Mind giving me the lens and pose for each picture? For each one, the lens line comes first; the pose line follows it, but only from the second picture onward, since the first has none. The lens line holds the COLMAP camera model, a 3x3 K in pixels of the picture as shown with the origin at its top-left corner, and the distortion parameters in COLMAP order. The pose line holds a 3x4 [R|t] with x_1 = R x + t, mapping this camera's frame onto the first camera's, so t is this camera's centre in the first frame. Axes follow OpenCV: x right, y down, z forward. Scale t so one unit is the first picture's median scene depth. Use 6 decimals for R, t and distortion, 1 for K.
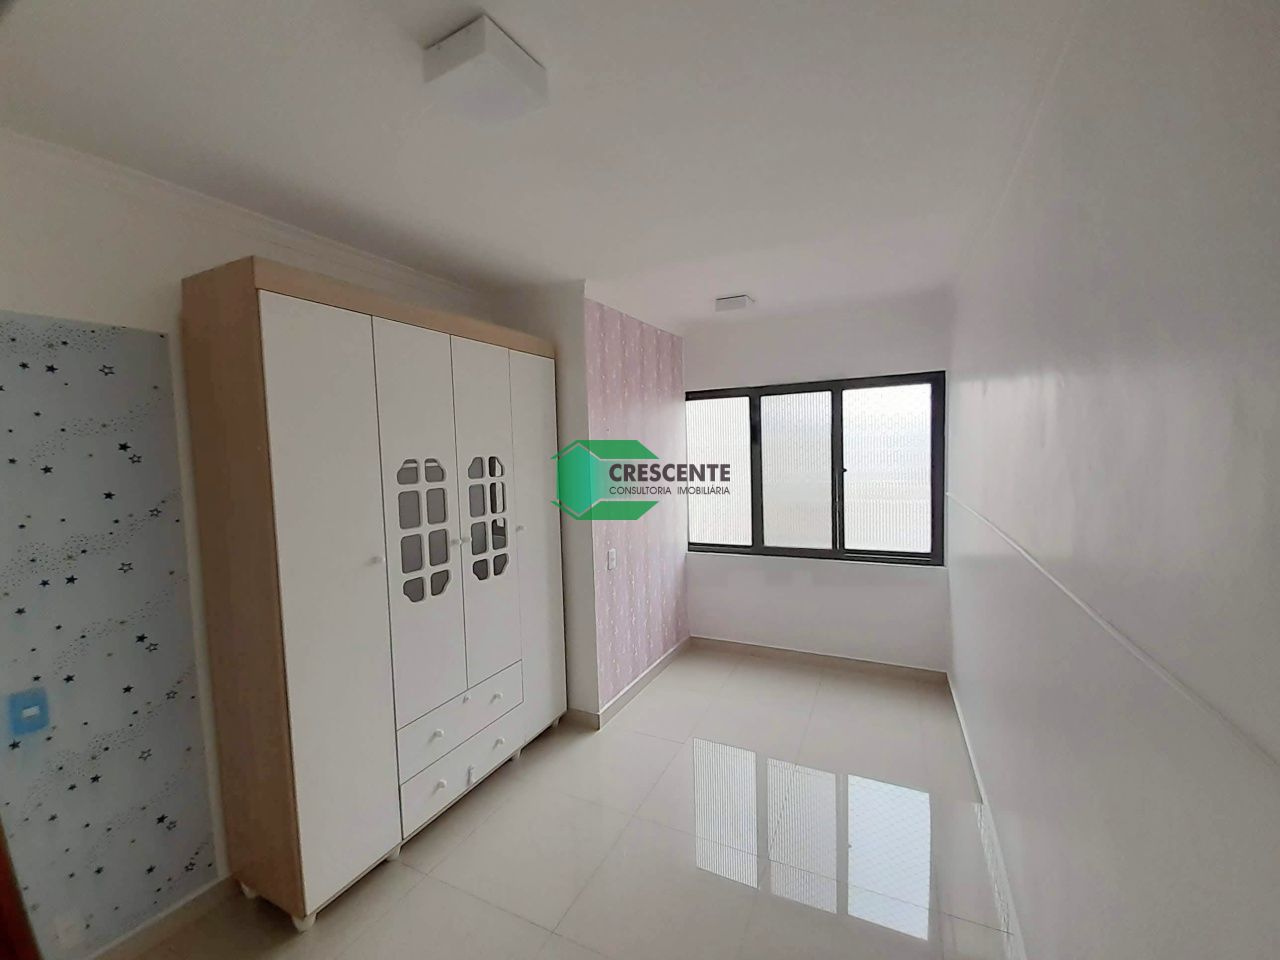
lens RADIAL K [[506.4, 0, 646.2], [0, 506.4, 479.6], [0, 0, 1]] dist [0.007602, -0.003196]
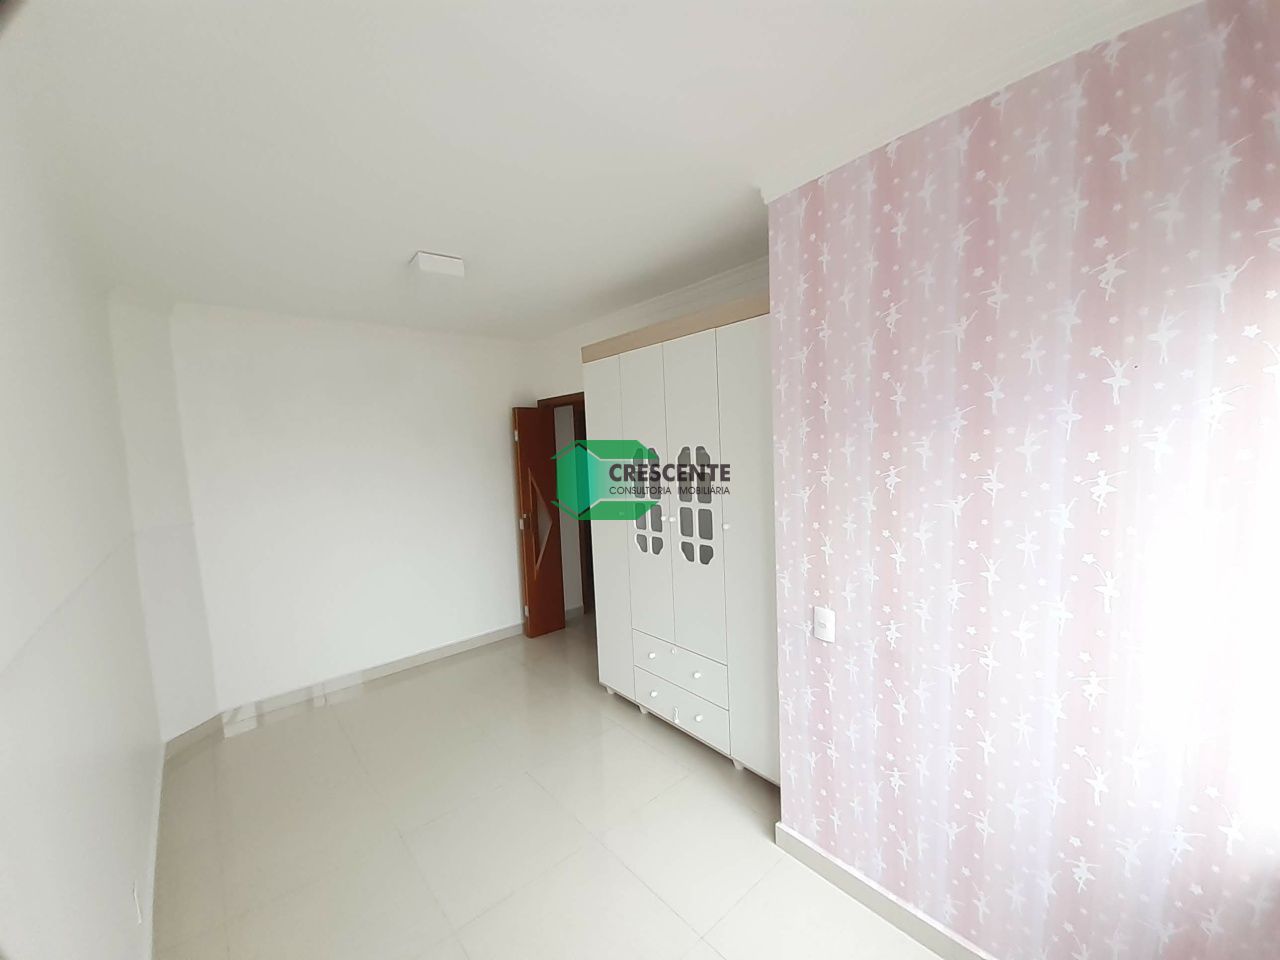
lens RADIAL K [[506.4, 0, 640.0], [0, 506.4, 475.3], [0, 0, 1]] dist [0.007602, -0.003196]
pose [[-0.400741, 0.102818, -0.910404, 0.476521], [0.006990, 0.993997, 0.109182, -0.071123], [0.916165, 0.037390, -0.399054, 0.925783]]
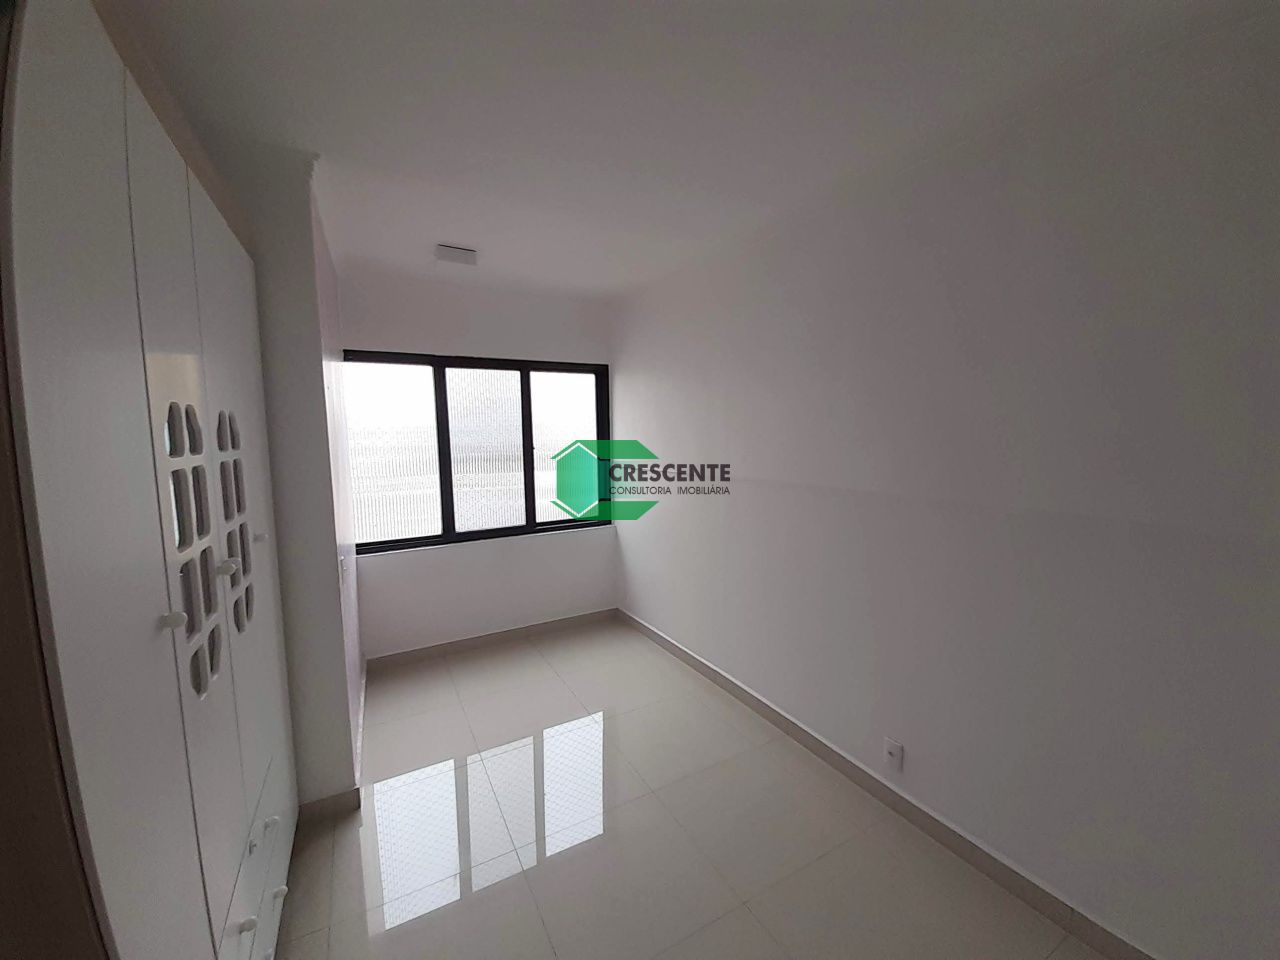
lens RADIAL K [[506.4, 0, 642.2], [0, 506.4, 484.7], [0, 0, 1]] dist [0.007602, -0.003196]
pose [[0.570662, -0.064870, 0.818618, -0.384430], [0.048244, 0.997802, 0.045438, 0.022972], [-0.819766, 0.013564, 0.572537, 0.233320]]
